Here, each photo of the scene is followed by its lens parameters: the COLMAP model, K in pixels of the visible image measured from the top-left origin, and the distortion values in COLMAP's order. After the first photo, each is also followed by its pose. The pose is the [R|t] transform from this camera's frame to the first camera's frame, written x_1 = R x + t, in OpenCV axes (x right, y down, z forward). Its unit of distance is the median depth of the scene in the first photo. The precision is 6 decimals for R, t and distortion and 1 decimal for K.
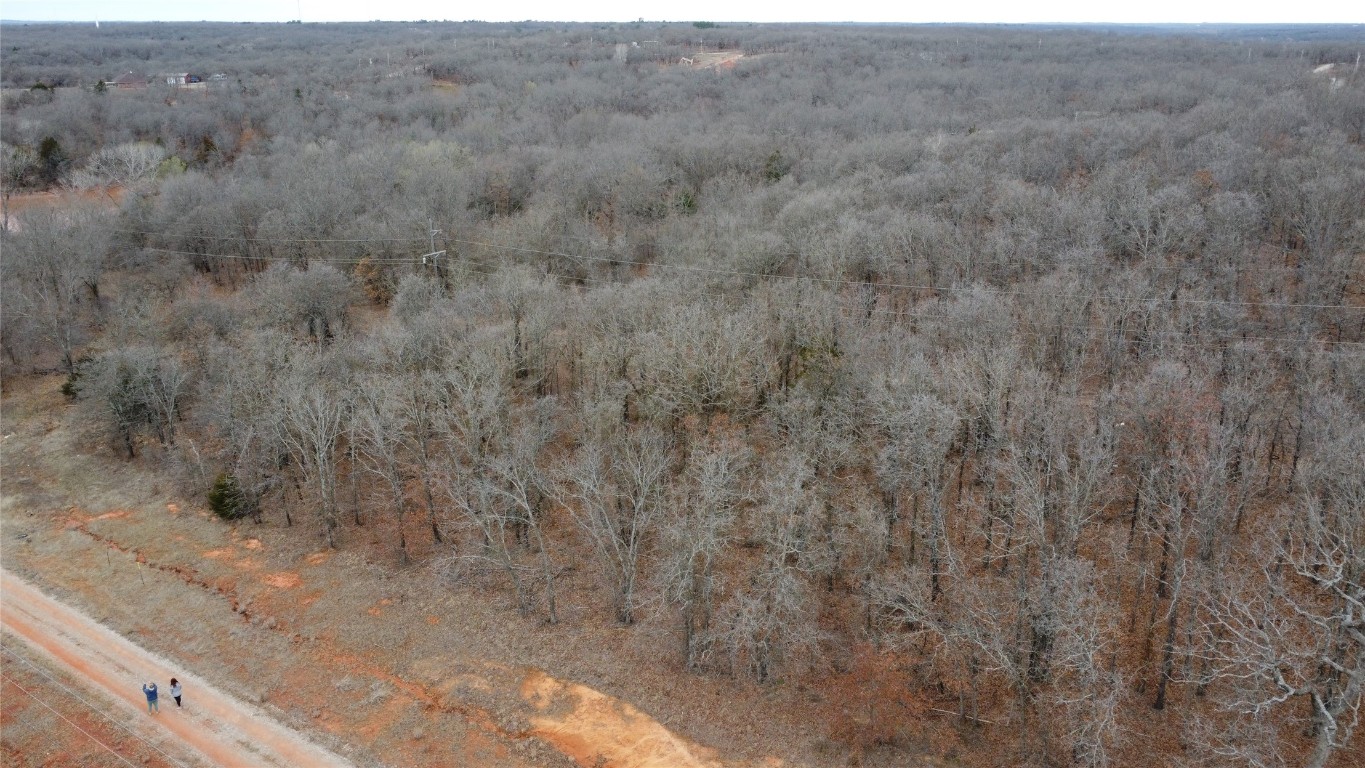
lens RADIAL K [[1012.7, 0, 681.2], [0, 1012.7, 379.6], [0, 0, 1]] dist [0.009544, -0.006082]
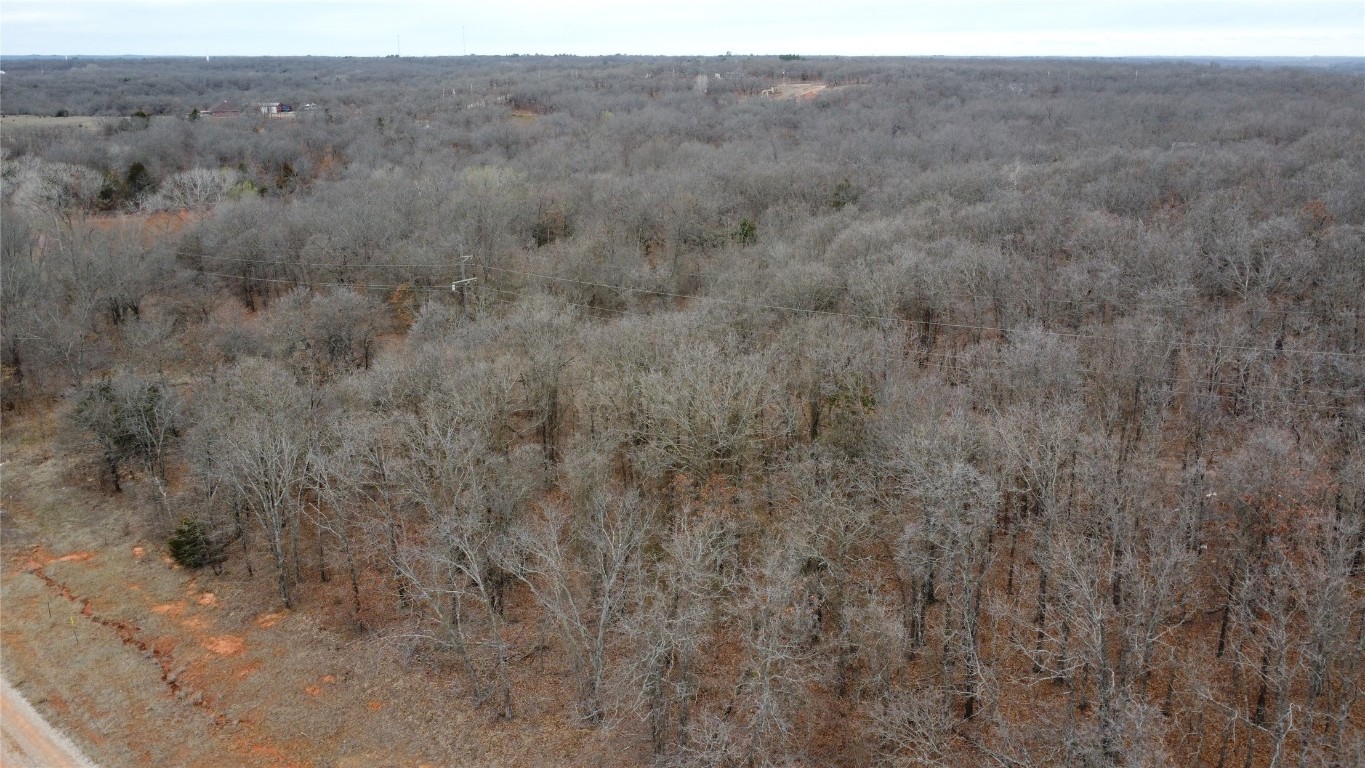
lens RADIAL K [[1012.7, 0, 681.2], [0, 1012.7, 381.6], [0, 0, 1]] dist [0.009544, -0.006082]
pose [[0.996527, 0.024526, -0.079575, 0.017797], [-0.026789, 0.999263, -0.027495, -0.004700], [0.078842, 0.029531, 0.996450, 0.036978]]
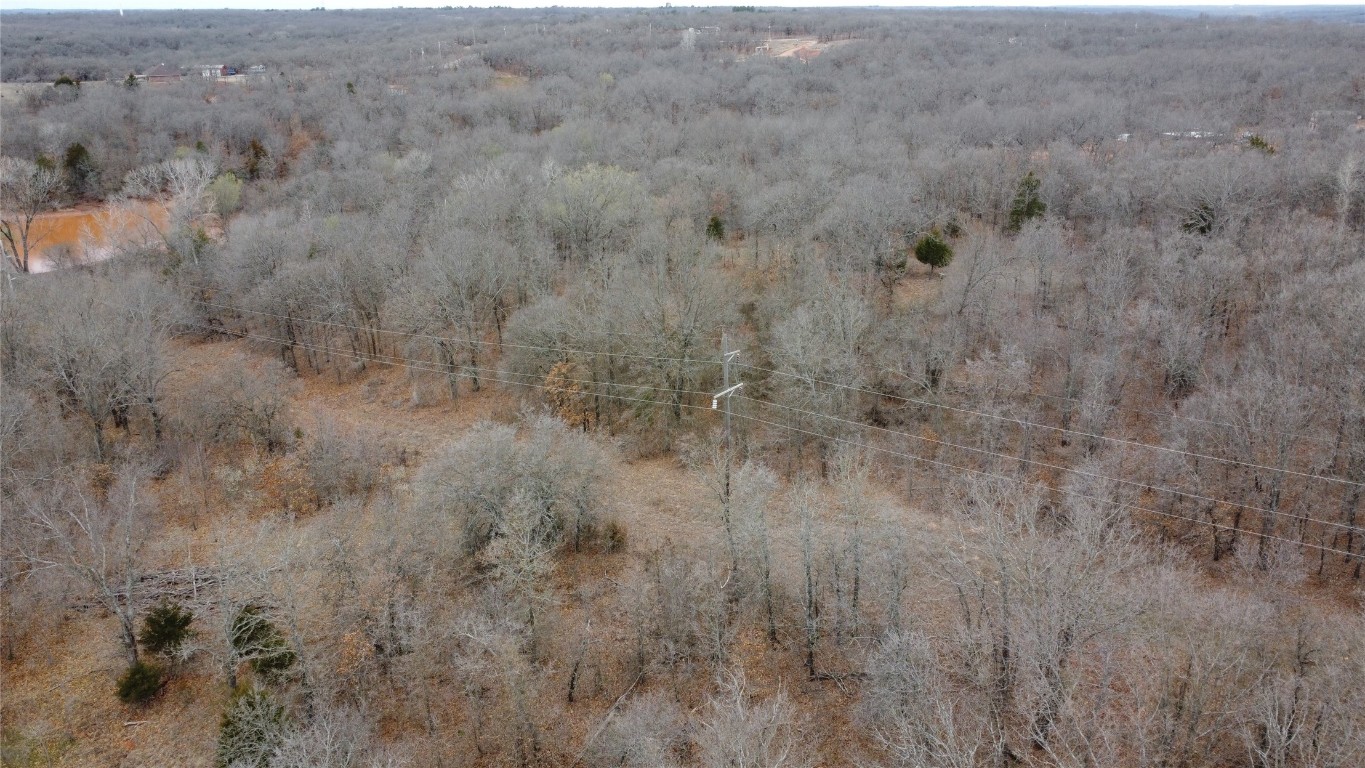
lens RADIAL K [[1012.7, 0, 677.1], [0, 1012.7, 381.3], [0, 0, 1]] dist [0.009544, -0.006082]
pose [[0.999781, 0.002368, -0.020816, -0.130065], [-0.002070, 0.999895, 0.014341, -0.069037], [0.020848, -0.014295, 0.999680, 0.202552]]
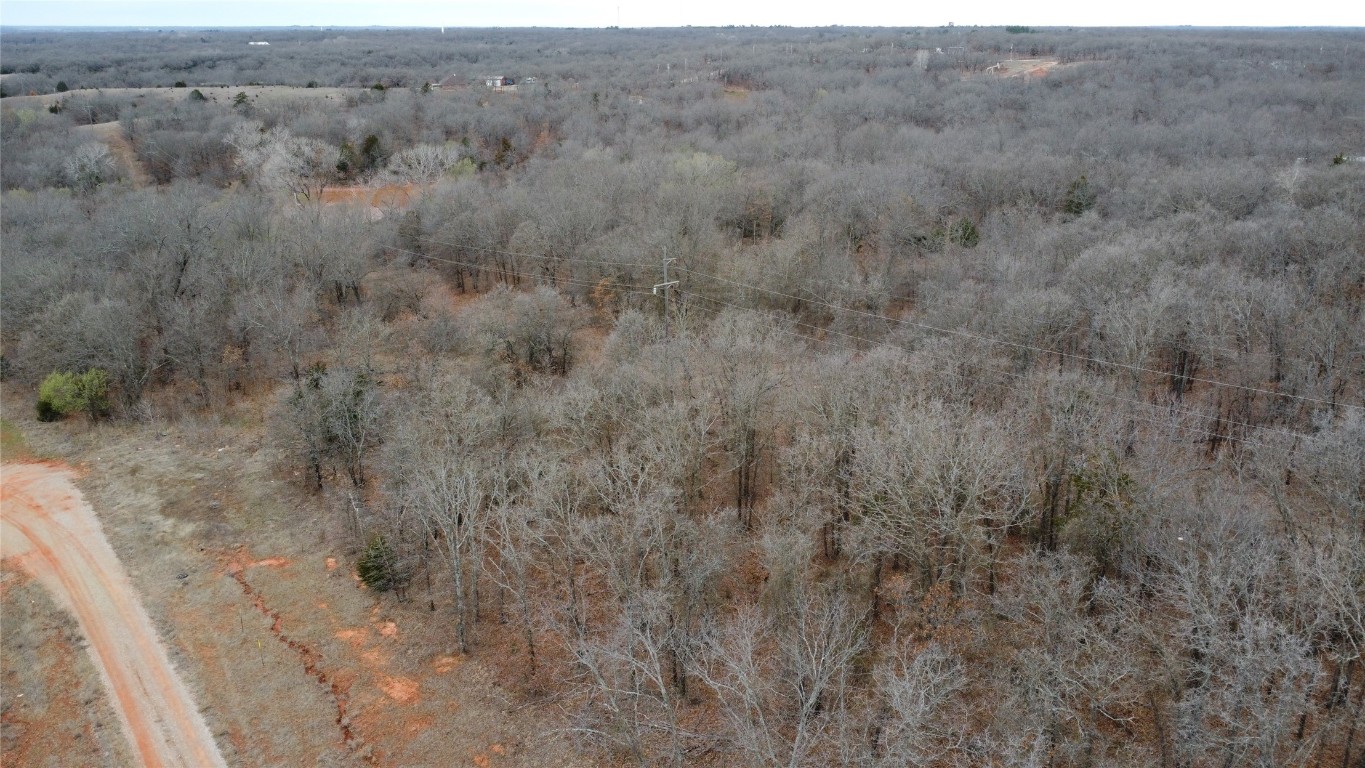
lens RADIAL K [[1012.7, 0, 680.1], [0, 1012.7, 383.1], [0, 0, 1]] dist [0.009544, -0.006082]
pose [[0.959678, 0.092484, -0.265451, 0.009276], [-0.092762, 0.995622, 0.011516, -0.023398], [0.265354, 0.013572, 0.964056, 0.061495]]
